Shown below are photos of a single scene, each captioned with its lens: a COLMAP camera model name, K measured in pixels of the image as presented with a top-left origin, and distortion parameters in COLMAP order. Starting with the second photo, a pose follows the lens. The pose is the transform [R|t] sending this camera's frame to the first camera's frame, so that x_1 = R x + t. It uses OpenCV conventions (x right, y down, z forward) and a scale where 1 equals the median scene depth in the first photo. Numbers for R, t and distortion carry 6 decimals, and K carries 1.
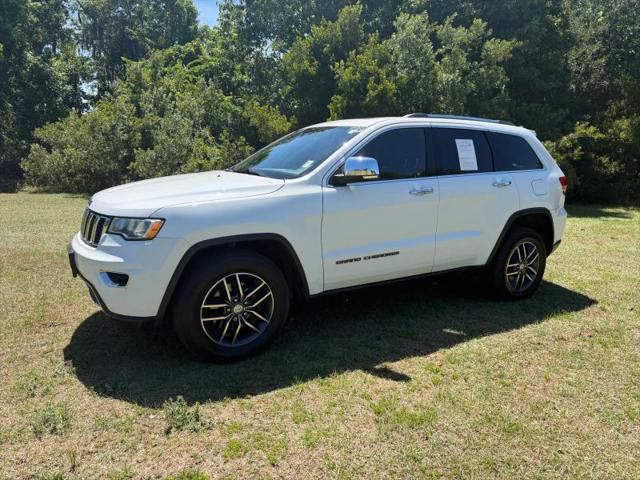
lens RADIAL K [[455.6, 0, 322.0], [0, 455.6, 241.3], [0, 0, 1]] dist [0.058693, -0.002649]
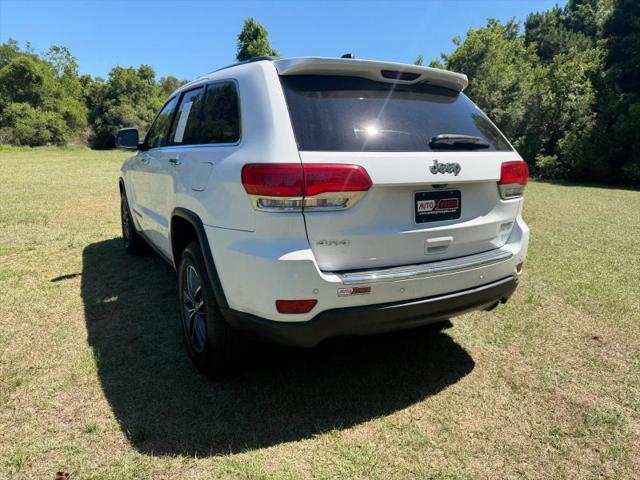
lens RADIAL K [[456.7, 0, 321.3], [0, 456.7, 237.3], [0, 0, 1]] dist [0.011946, -0.009843]
pose [[-0.002757, 0.191934, -0.981404, 1.274880], [-0.203588, 0.960746, 0.188466, -0.224173], [0.979053, 0.200321, 0.036426, 1.419136]]
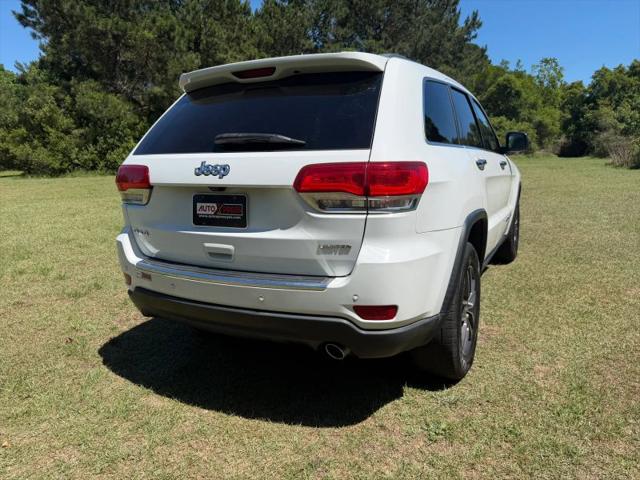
lens RADIAL K [[455.2, 0, 322.1], [0, 455.2, 243.0], [0, 0, 1]] dist [0.017745, -0.019757]
pose [[-0.835143, 0.114438, -0.537997, 0.871804], [-0.091280, 0.935718, 0.340734, -0.350412], [0.542406, 0.333669, -0.771012, 2.114216]]
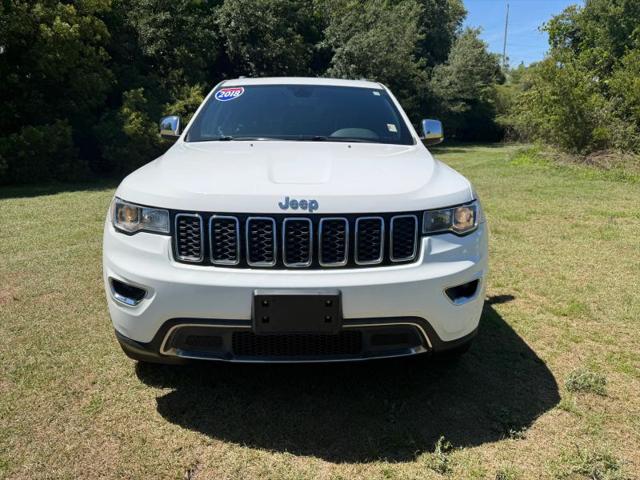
lens RADIAL K [[465.2, 0, 330.0], [0, 465.2, 231.6], [0, 0, 1]] dist [0.002934, -0.004012]
pose [[0.481113, -0.211577, 0.850744, -0.914510], [0.161577, 0.975215, 0.151157, -0.123858], [-0.861640, 0.064737, 0.503374, 0.627450]]
